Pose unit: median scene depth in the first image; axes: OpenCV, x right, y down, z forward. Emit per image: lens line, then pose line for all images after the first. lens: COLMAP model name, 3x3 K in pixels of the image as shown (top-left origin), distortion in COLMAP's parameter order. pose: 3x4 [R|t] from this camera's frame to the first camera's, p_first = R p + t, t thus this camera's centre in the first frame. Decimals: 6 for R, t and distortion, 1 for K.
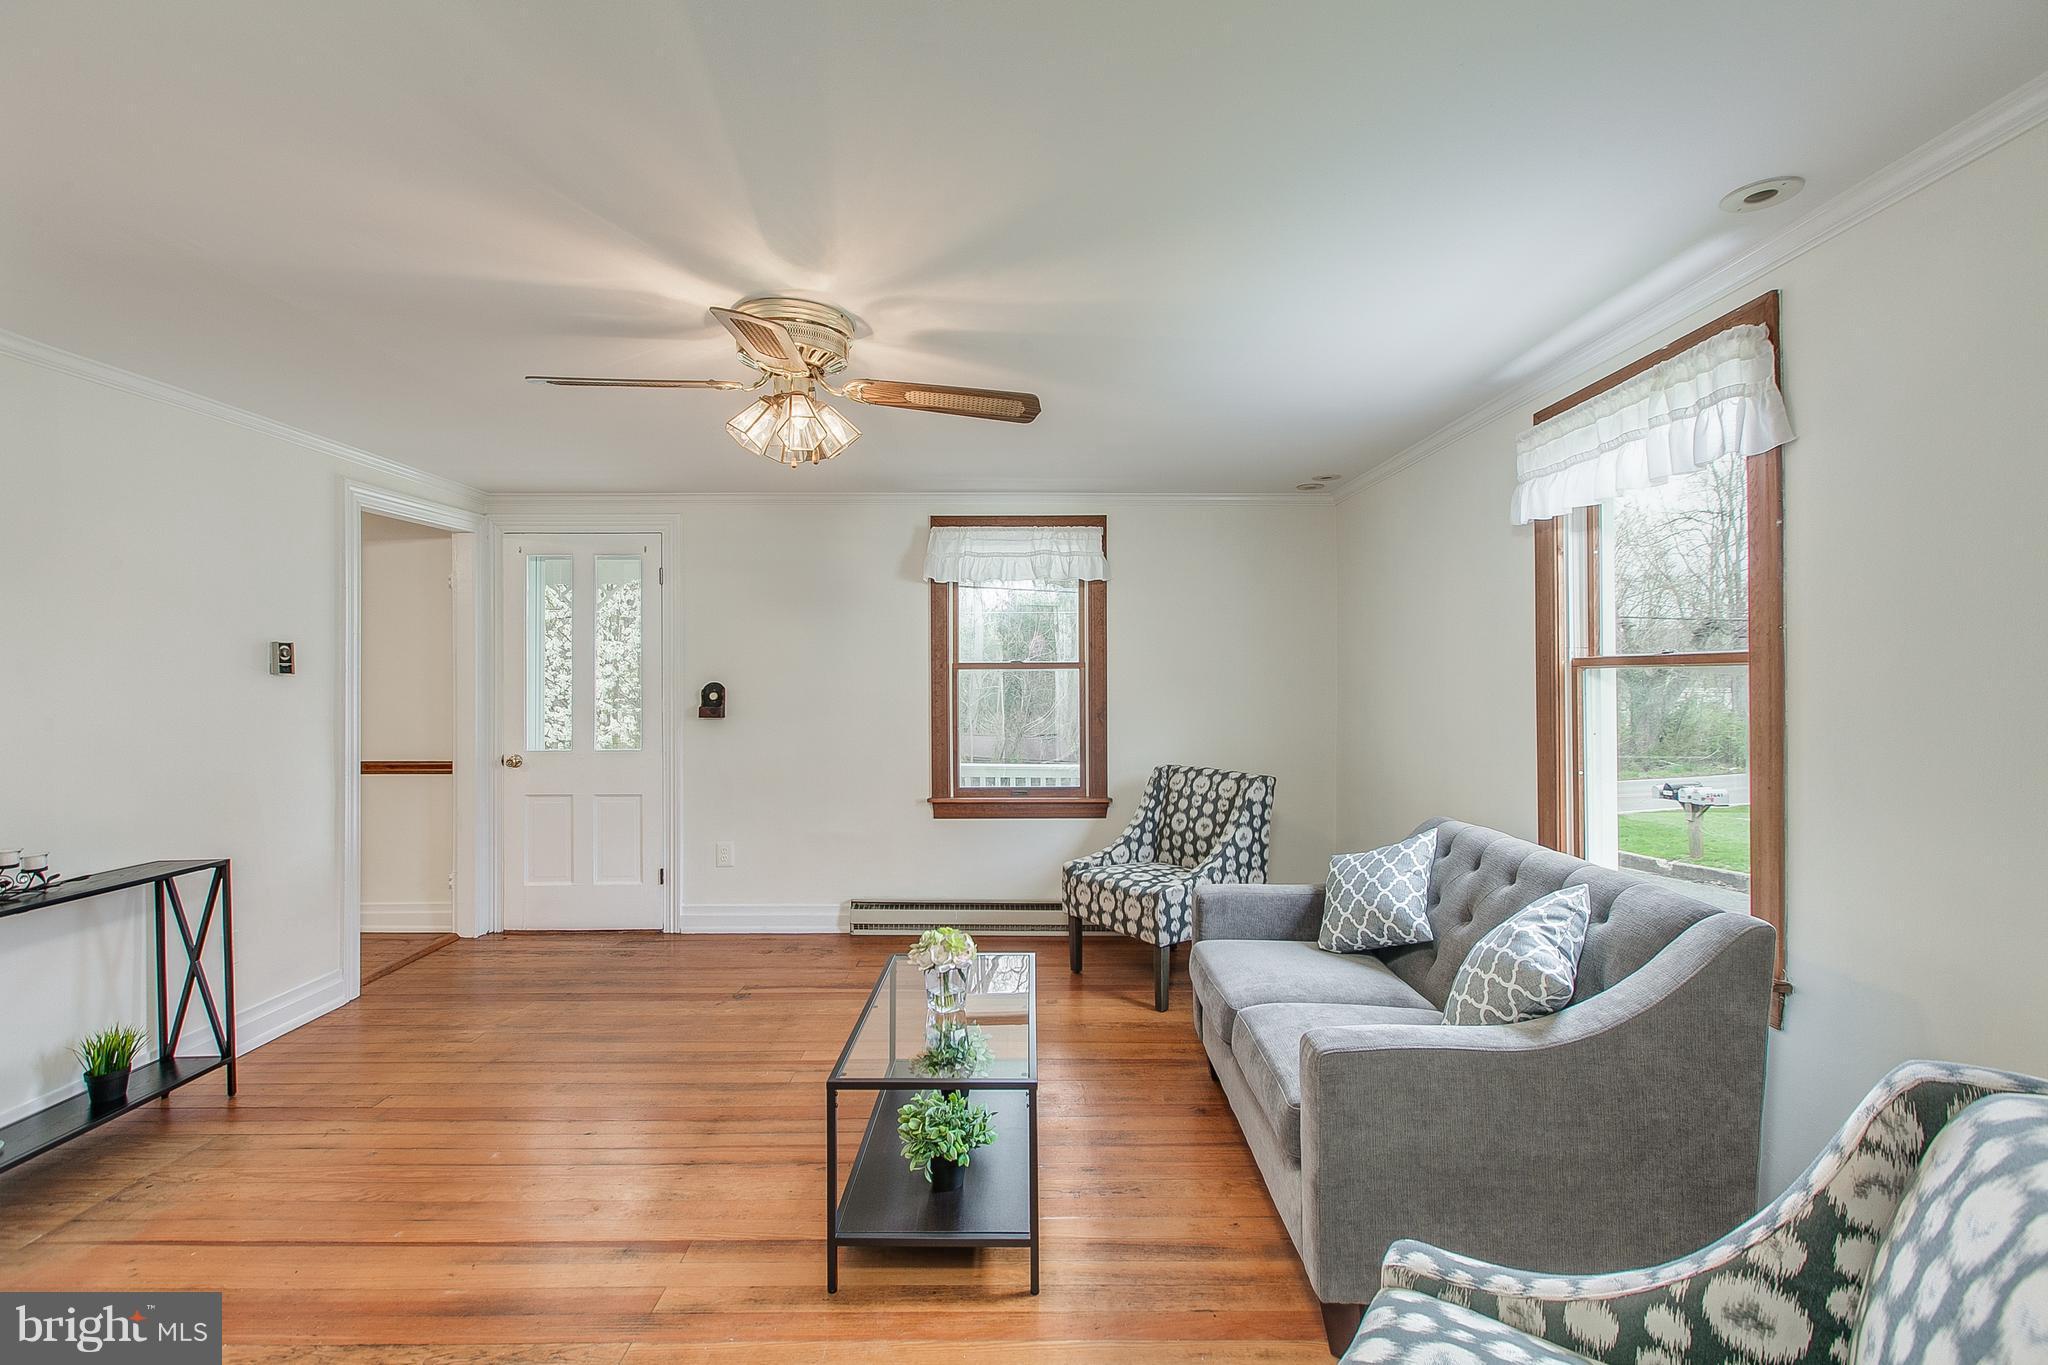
lens RADIAL K [[905.2, 0, 974.4], [0, 905.2, 682.1], [0, 0, 1]] dist [0.002919, -0.000263]
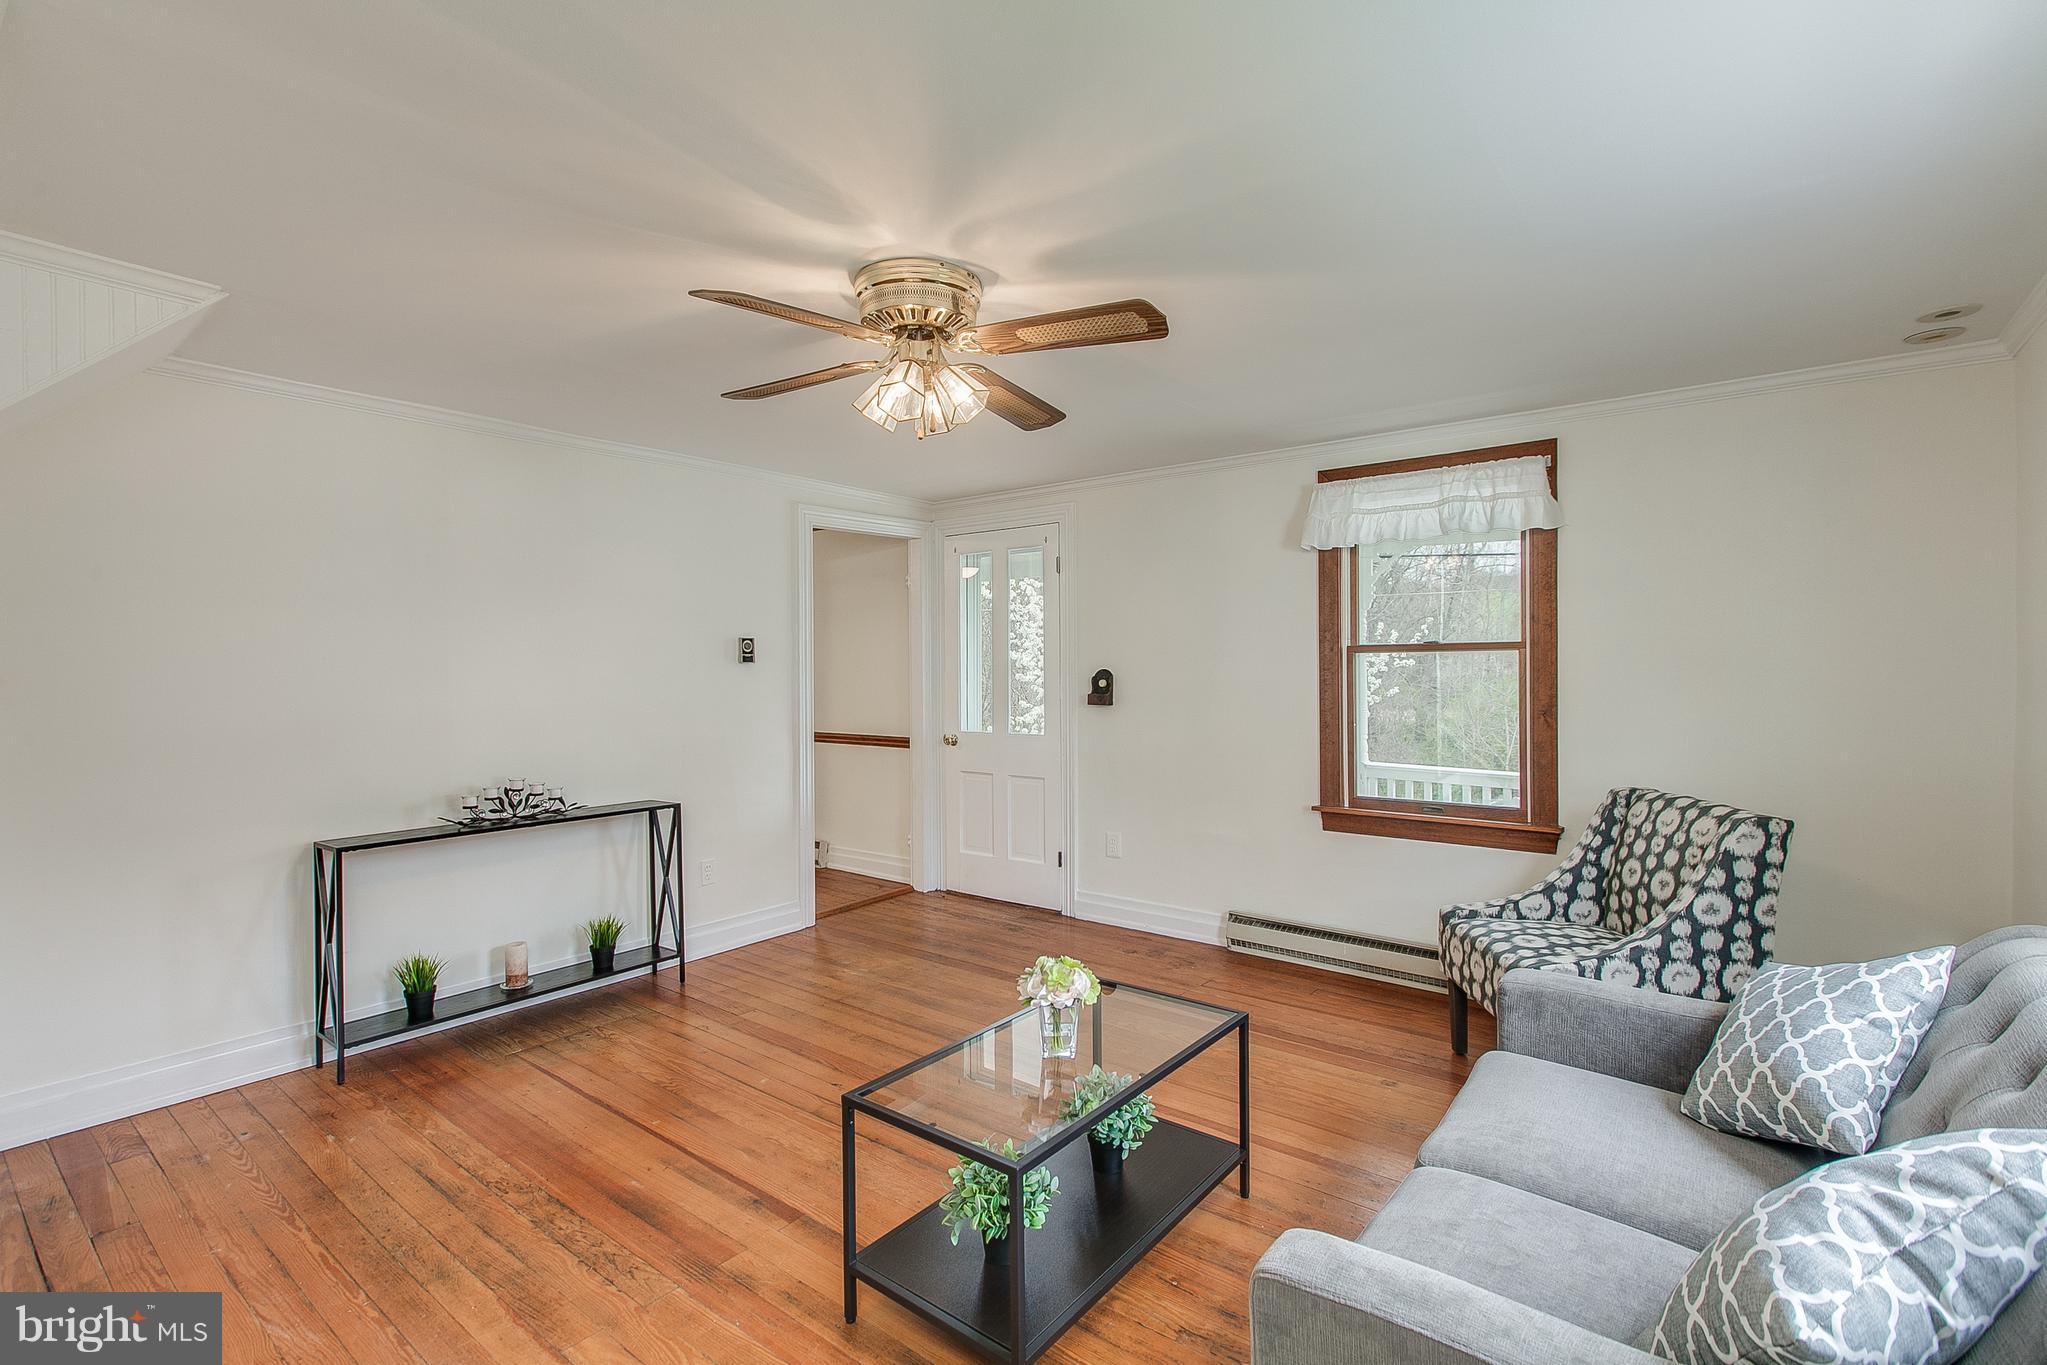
lens RADIAL K [[904.7, 0, 1020.9], [0, 904.7, 679.7], [0, 0, 1]] dist [0.002919, -0.000263]
pose [[0.801799, 0.005846, -0.597566, 0.284454], [0.000146, 0.999950, 0.009979, 0.002501], [0.597594, -0.008088, 0.801758, 0.193249]]
